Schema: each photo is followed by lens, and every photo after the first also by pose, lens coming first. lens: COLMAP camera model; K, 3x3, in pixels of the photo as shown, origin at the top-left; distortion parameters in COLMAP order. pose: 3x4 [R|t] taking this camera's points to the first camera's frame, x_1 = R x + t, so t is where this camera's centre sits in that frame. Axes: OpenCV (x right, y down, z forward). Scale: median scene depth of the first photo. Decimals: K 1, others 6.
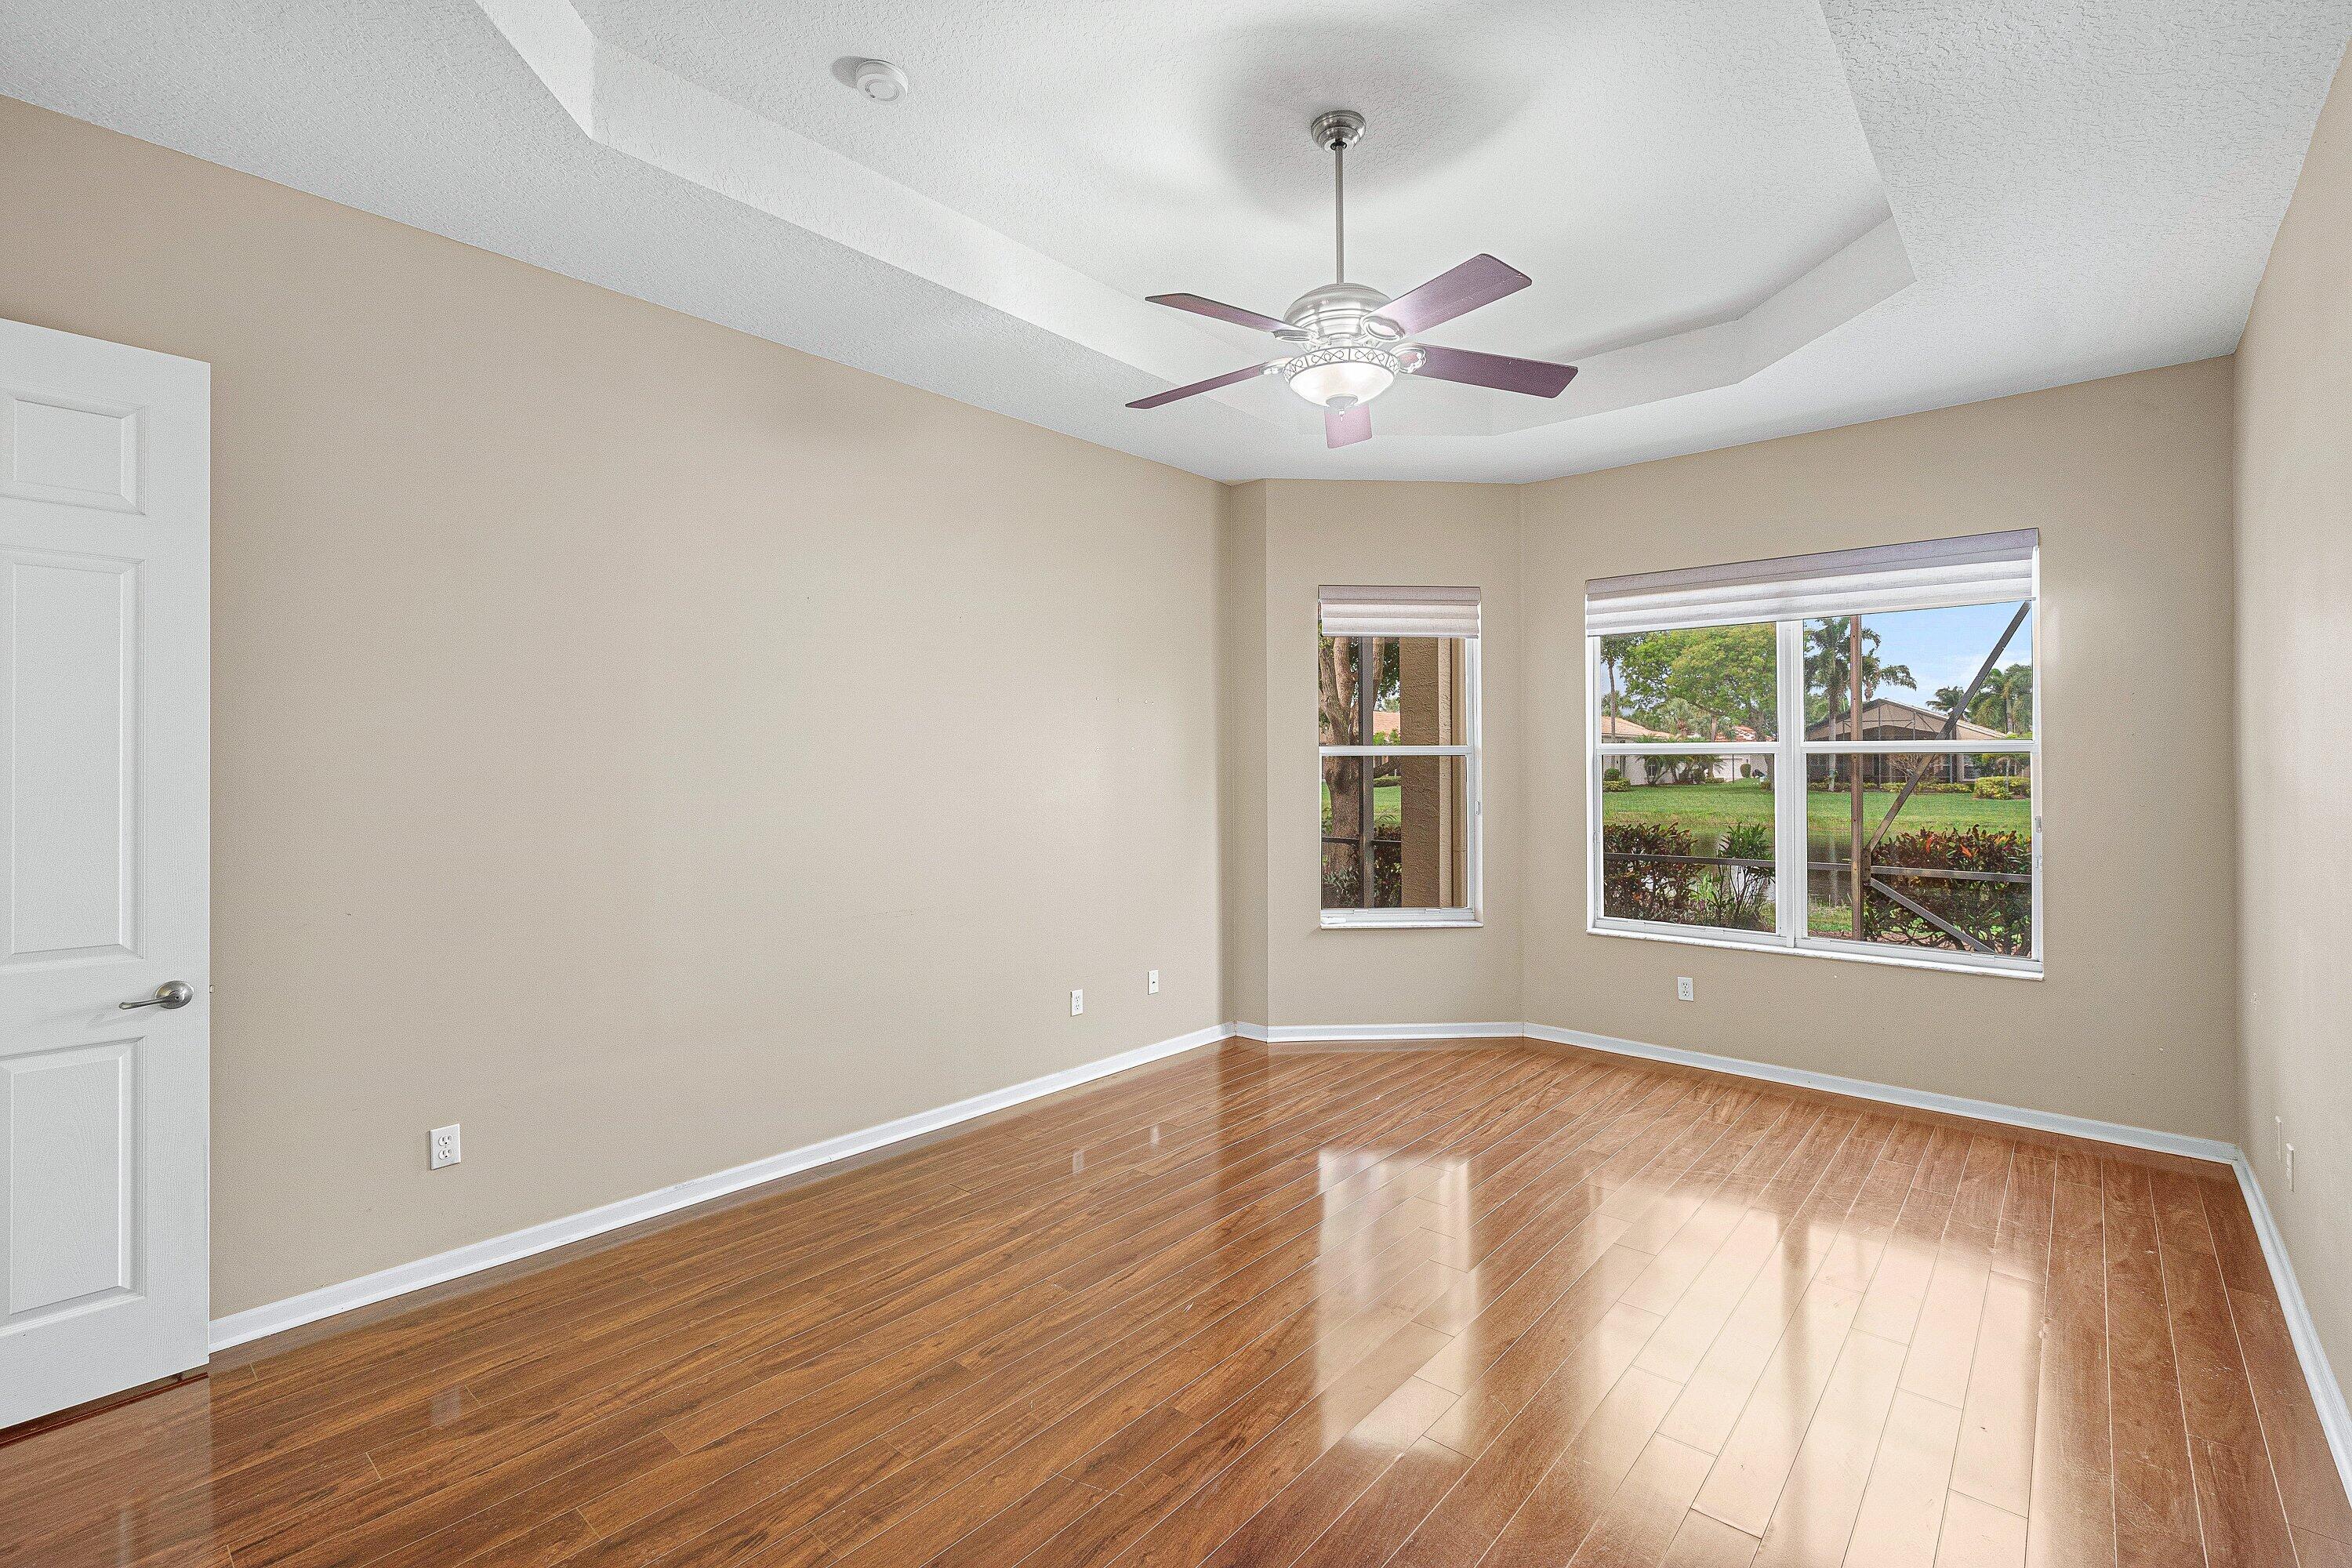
lens RADIAL K [[1061.2, 0, 1202.7], [0, 1061.2, 752.7], [0, 0, 1]] dist [-0.003153, 0.001565]
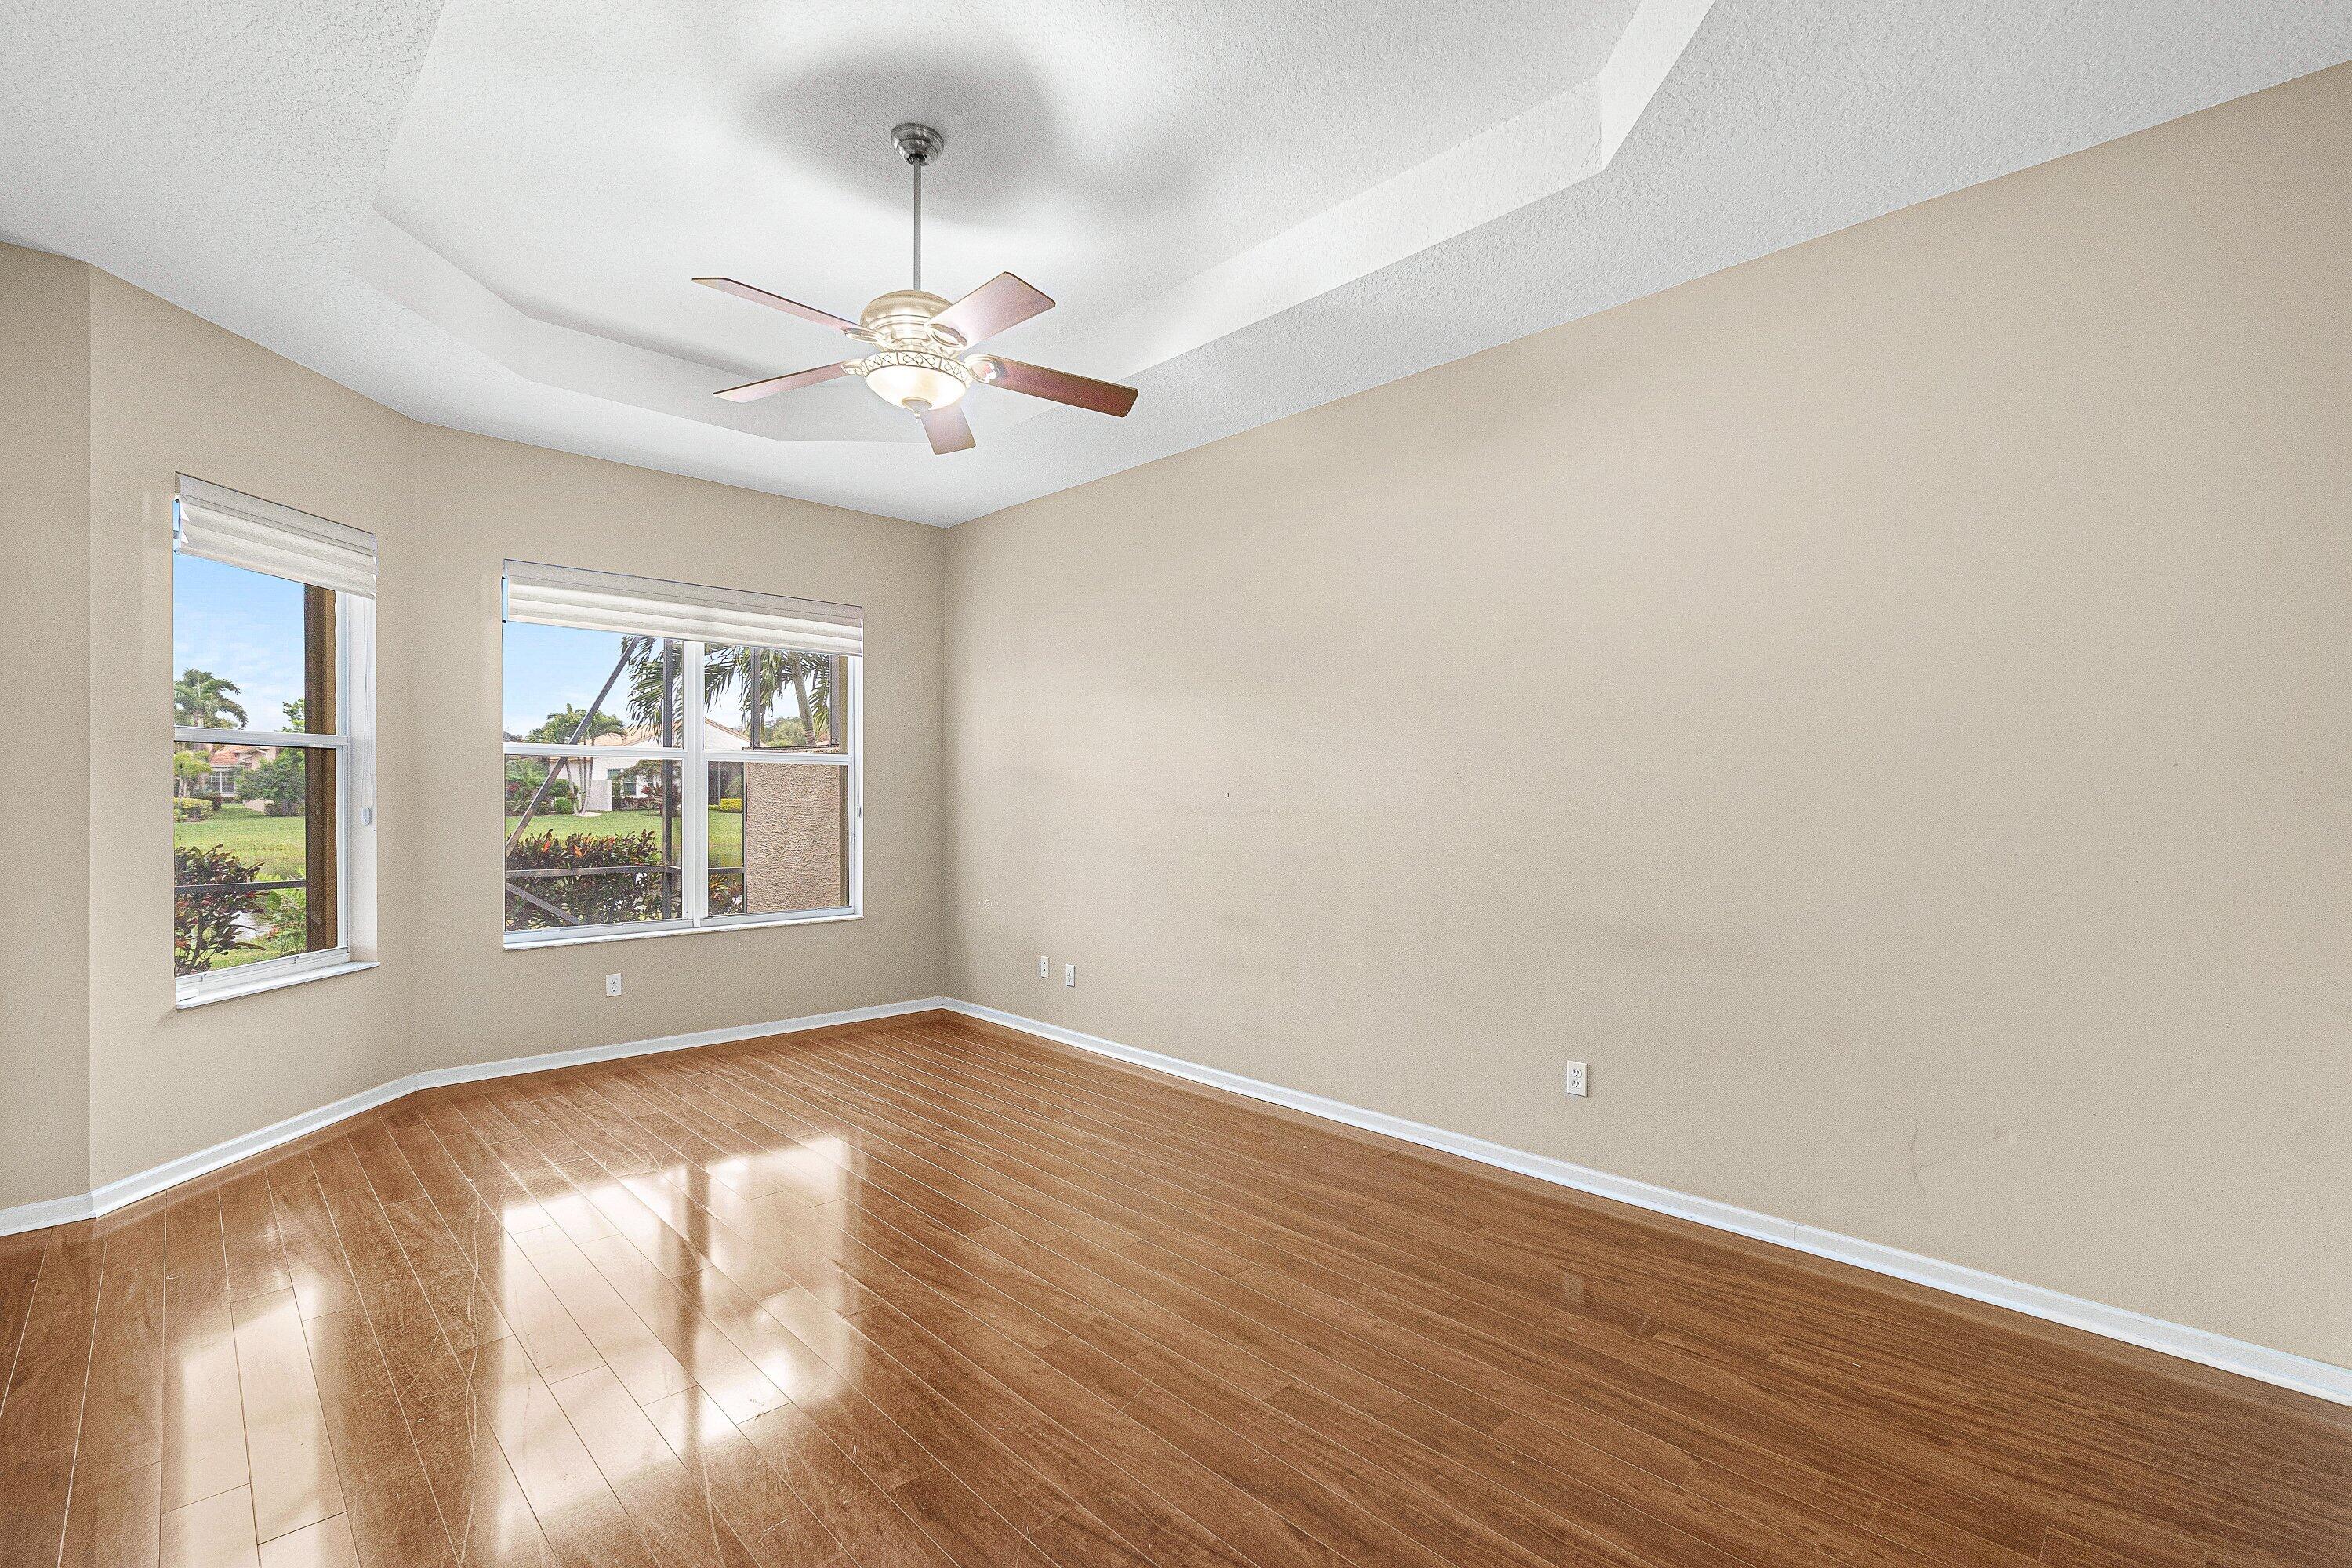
lens RADIAL K [[1061.2, 0, 1176.6], [0, 1061.2, 783.6], [0, 0, 1]] dist [-0.003153, 0.001565]
pose [[0.079564, 0.009199, 0.996787, -0.527942], [-0.014524, 0.999862, -0.008068, 0.029597], [-0.996724, -0.013835, 0.079687, 0.386208]]
